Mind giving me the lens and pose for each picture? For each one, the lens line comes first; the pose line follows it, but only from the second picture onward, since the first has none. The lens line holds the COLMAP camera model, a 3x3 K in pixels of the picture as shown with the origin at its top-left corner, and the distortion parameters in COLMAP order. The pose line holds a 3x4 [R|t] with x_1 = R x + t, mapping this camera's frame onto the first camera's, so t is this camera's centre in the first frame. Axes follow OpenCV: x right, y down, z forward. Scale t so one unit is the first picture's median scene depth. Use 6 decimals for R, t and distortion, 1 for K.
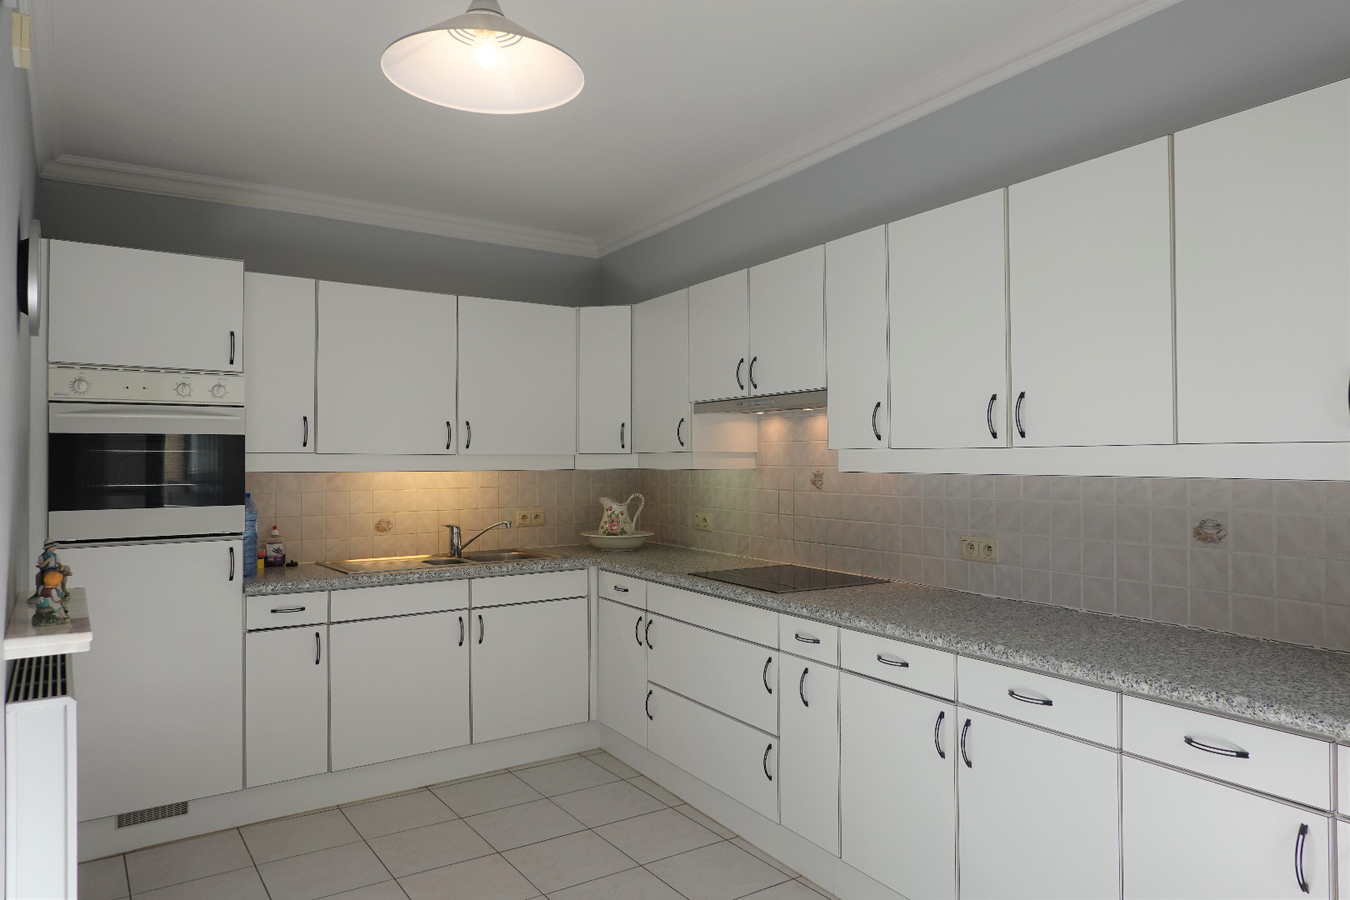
lens RADIAL K [[907.4, 0, 671.4], [0, 907.4, 448.9], [0, 0, 1]] dist [-0.003189, -0.001340]
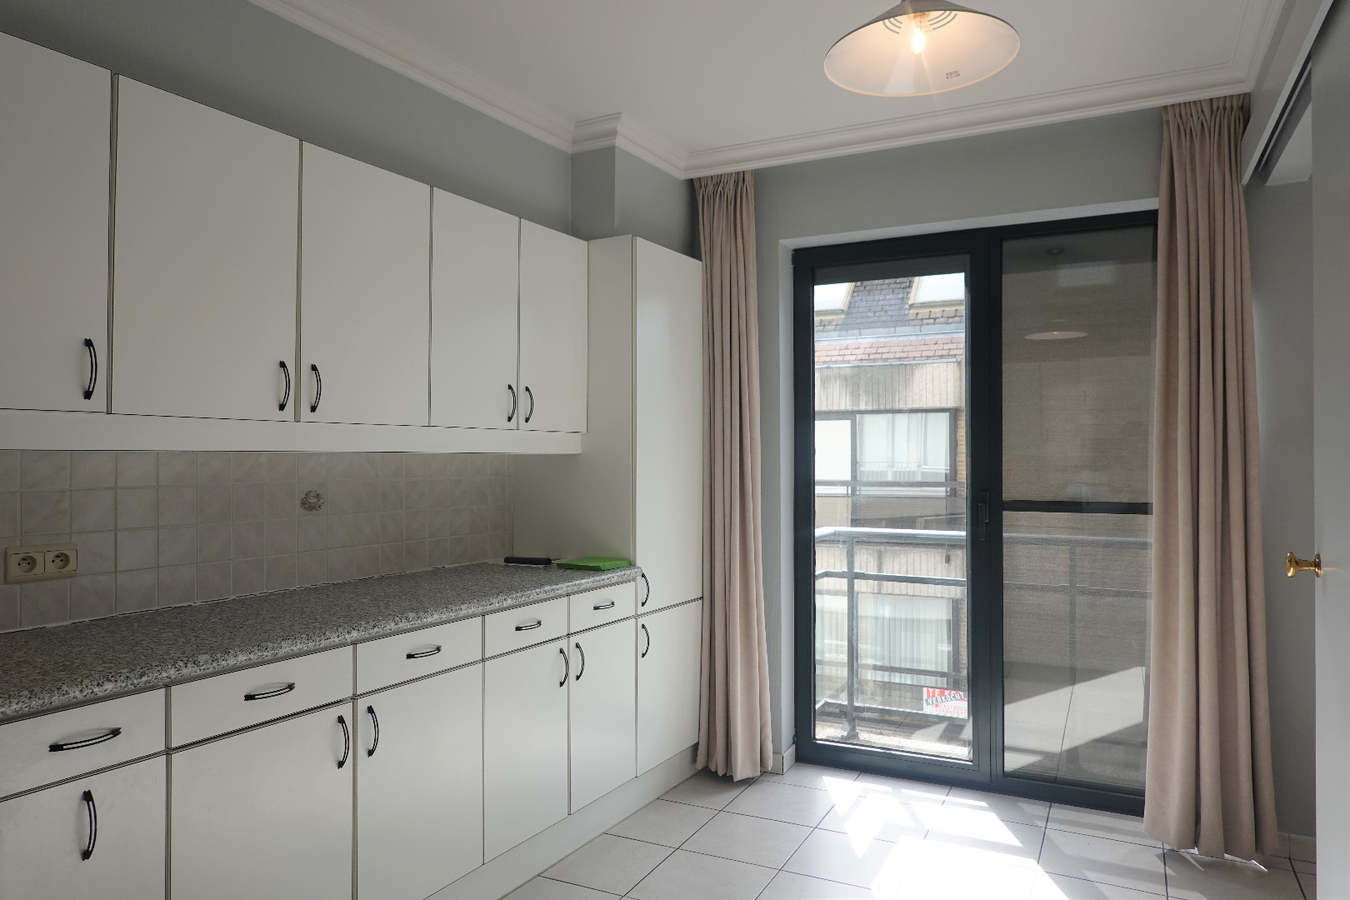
lens RADIAL K [[907.4, 0, 671.4], [0, 907.4, 448.9], [0, 0, 1]] dist [-0.003189, -0.001340]
pose [[-0.493416, -0.004504, 0.869782, -0.659679], [-0.017723, 0.999831, -0.004877, 0.020596], [-0.869613, -0.017822, -0.493412, 1.165577]]
